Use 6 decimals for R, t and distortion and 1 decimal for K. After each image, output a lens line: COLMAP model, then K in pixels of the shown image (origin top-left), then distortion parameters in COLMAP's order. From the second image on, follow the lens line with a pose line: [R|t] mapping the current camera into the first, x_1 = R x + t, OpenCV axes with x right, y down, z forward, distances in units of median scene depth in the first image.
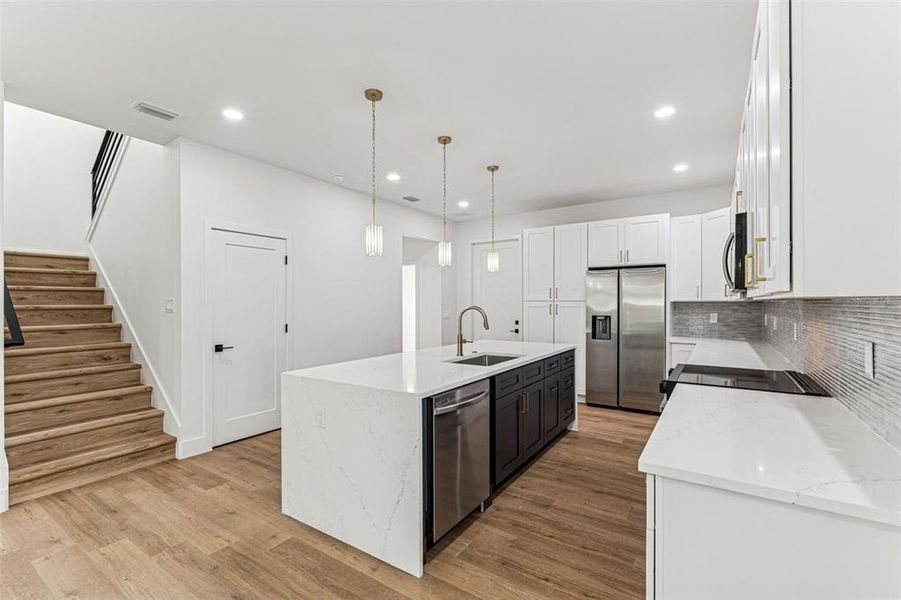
lens RADIAL K [[406.8, 0, 449.1], [0, 406.8, 298.7], [0, 0, 1]] dist [0.005469, -0.000867]
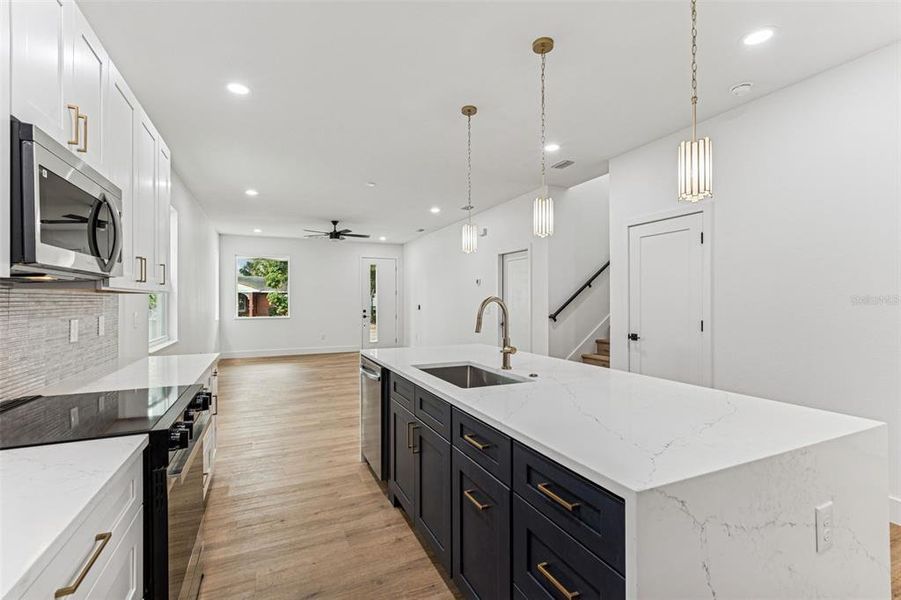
lens RADIAL K [[406.8, 0, 447.0], [0, 406.8, 302.8], [0, 0, 1]] dist [0.005469, -0.000867]
pose [[-0.537219, 0.008212, -0.843403, 0.771087], [0.004912, 0.999966, 0.006608, 0.028917], [0.843428, -0.000593, -0.537241, 1.499984]]
